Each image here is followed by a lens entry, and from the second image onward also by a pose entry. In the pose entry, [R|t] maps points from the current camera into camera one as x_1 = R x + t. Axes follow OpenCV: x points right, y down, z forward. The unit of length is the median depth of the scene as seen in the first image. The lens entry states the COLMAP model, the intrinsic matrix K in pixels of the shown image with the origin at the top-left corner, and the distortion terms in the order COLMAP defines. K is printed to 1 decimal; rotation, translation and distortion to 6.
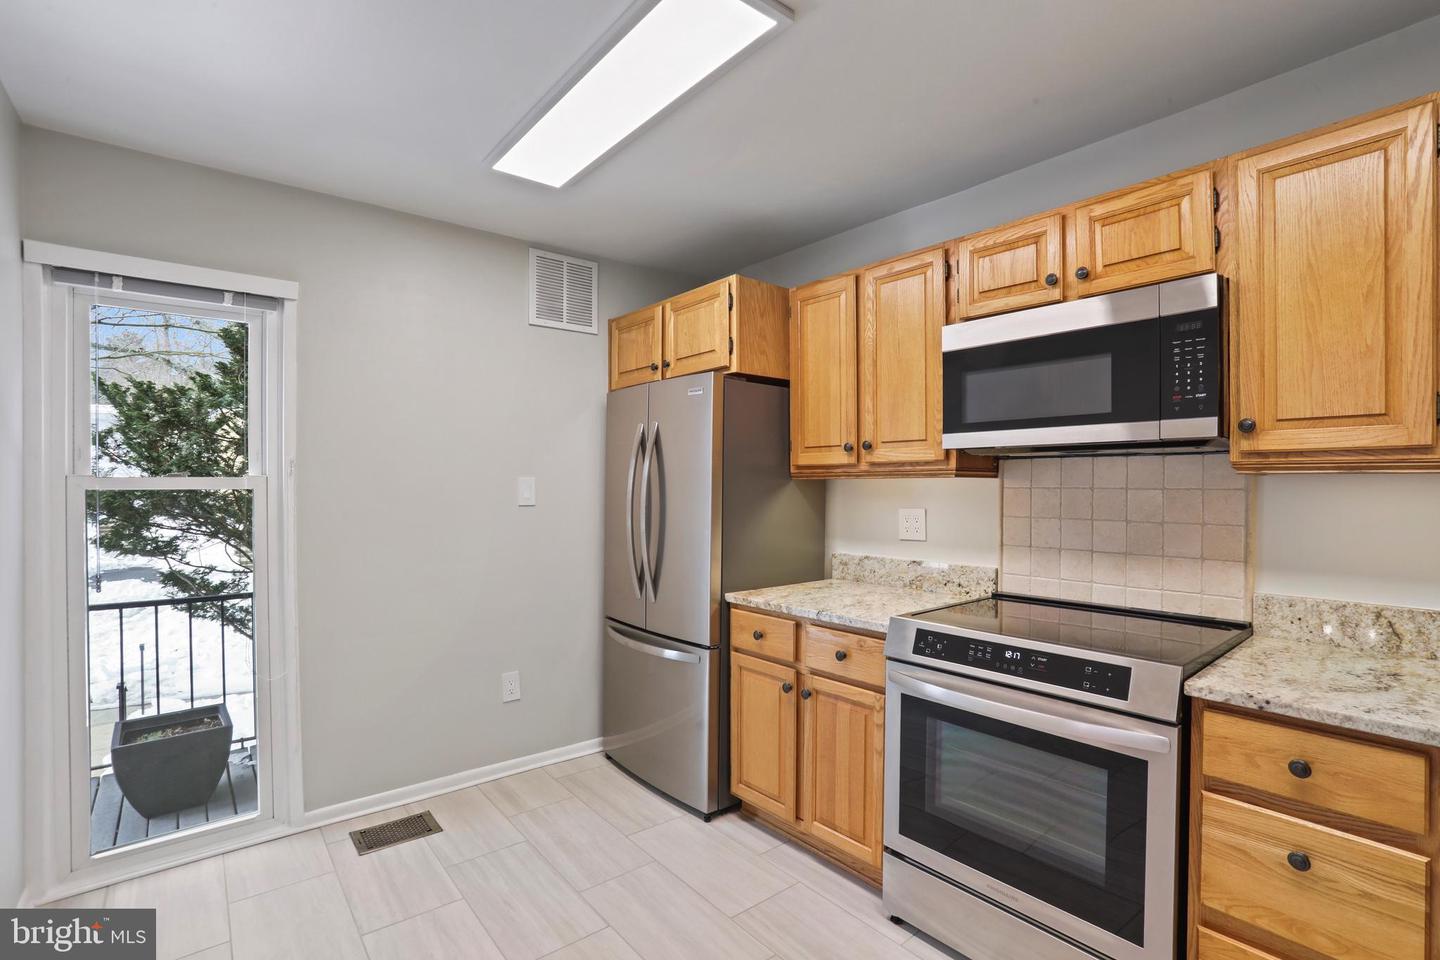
lens RADIAL K [[679.1, 0, 713.1], [0, 679.1, 482.8], [0, 0, 1]] dist [-0.084072, 0.038154]
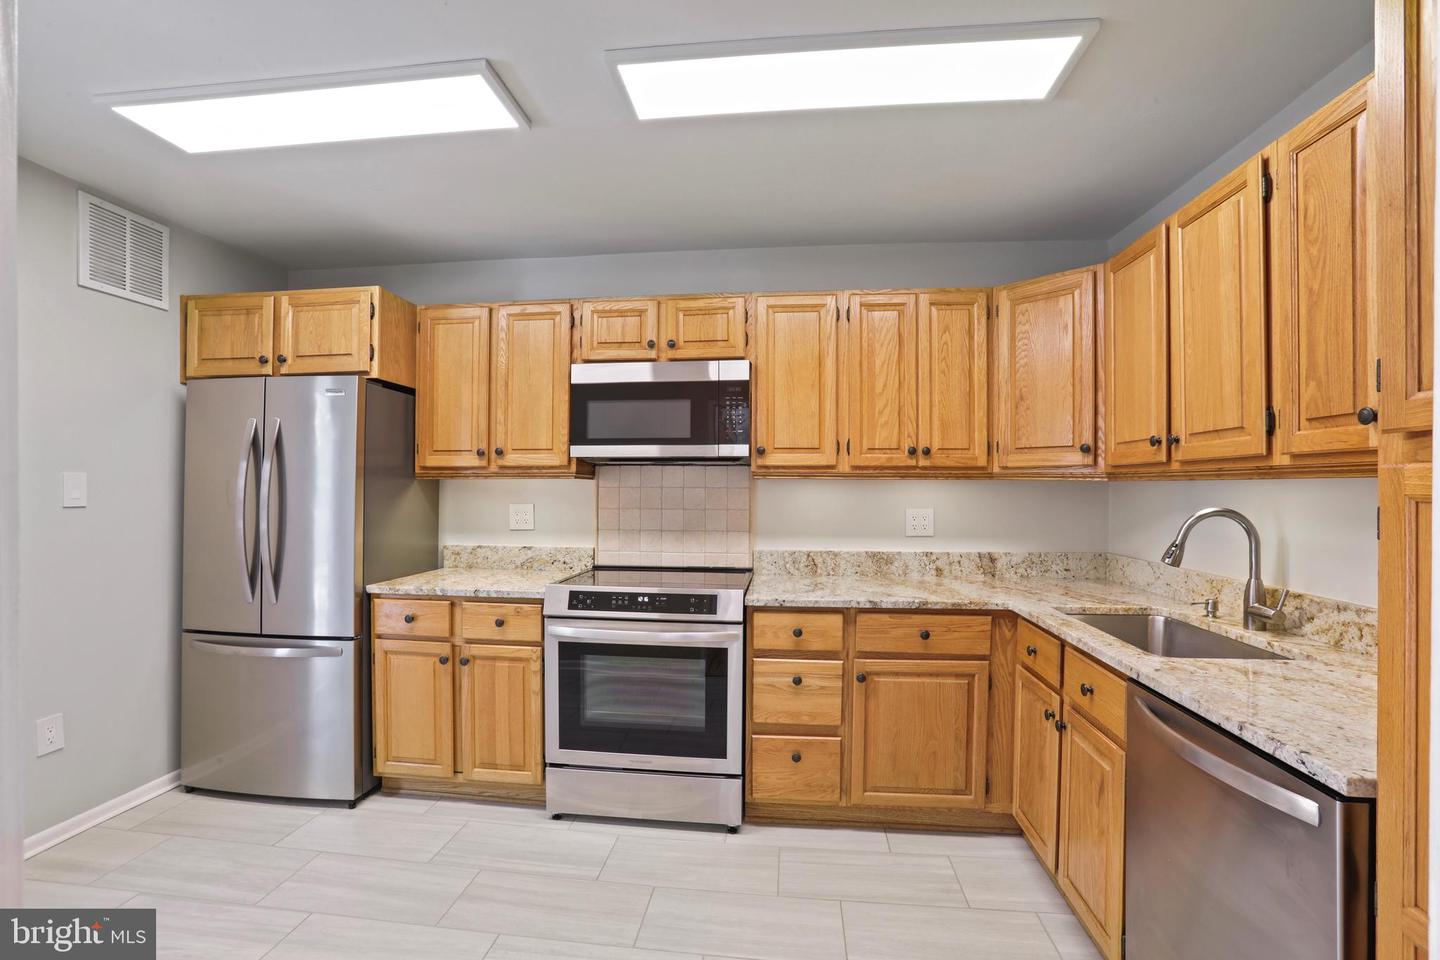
lens RADIAL K [[679.1, 0, 713.1], [0, 679.1, 482.8], [0, 0, 1]] dist [-0.084072, 0.038154]
pose [[0.718355, 0.008224, 0.695629, -0.365282], [-0.005188, 0.999966, -0.006464, 0.007175], [-0.695658, 0.001035, 0.718372, -0.142373]]
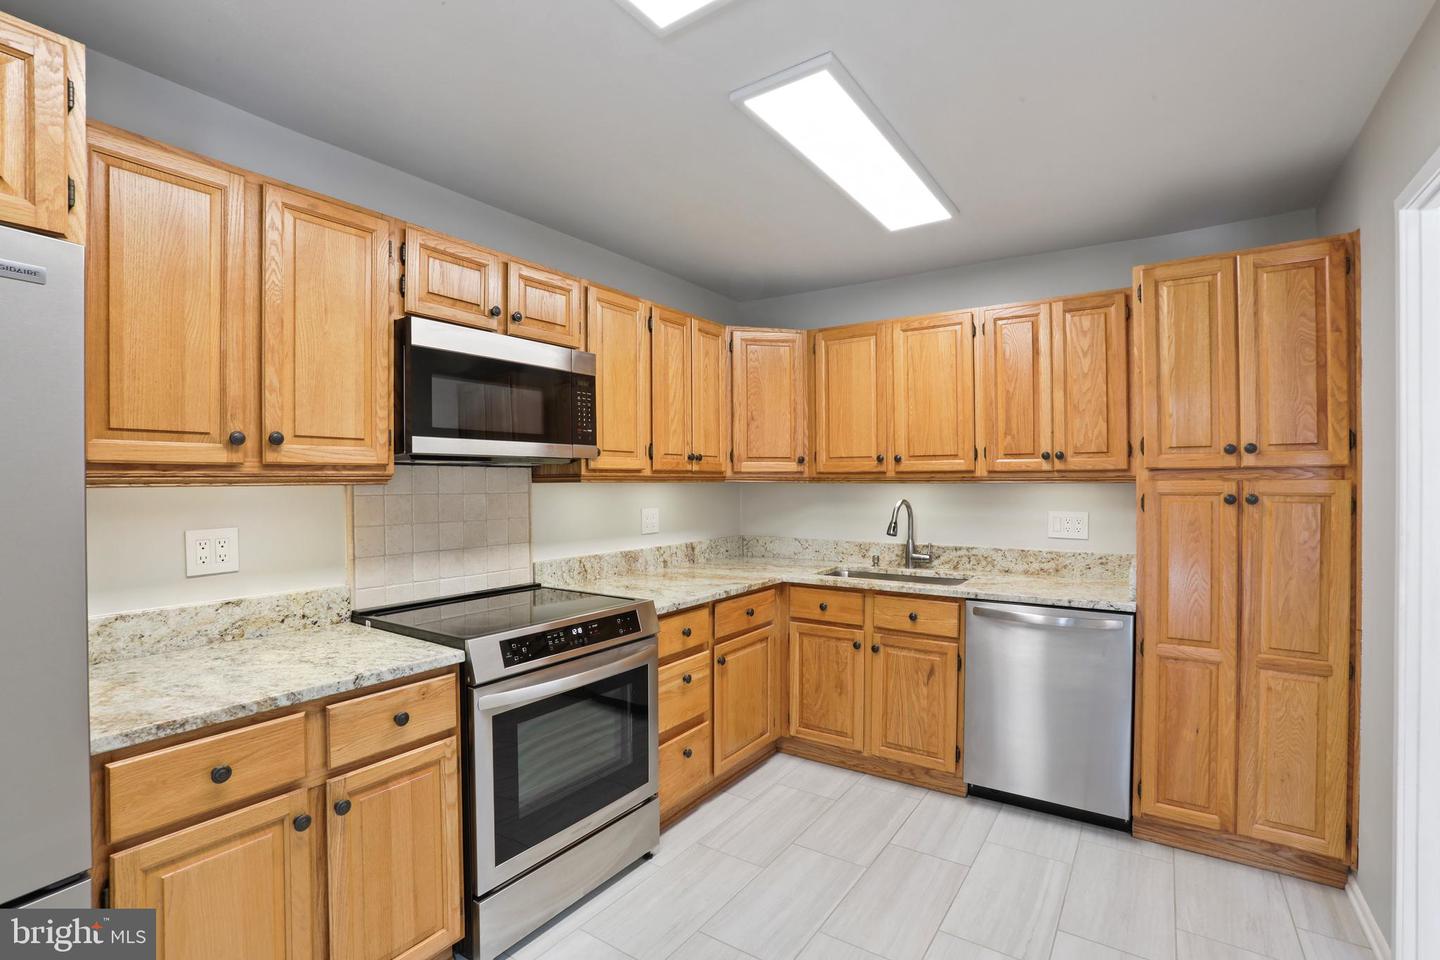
lens RADIAL K [[677.5, 0, 723.9], [0, 677.5, 475.1], [0, 0, 1]] dist [-0.076514, 0.030587]
pose [[-0.296220, 0.010981, 0.955057, -0.603791], [0.004558, 0.999939, -0.010084, -0.009317], [-0.955109, 0.001366, -0.296252, 0.829535]]
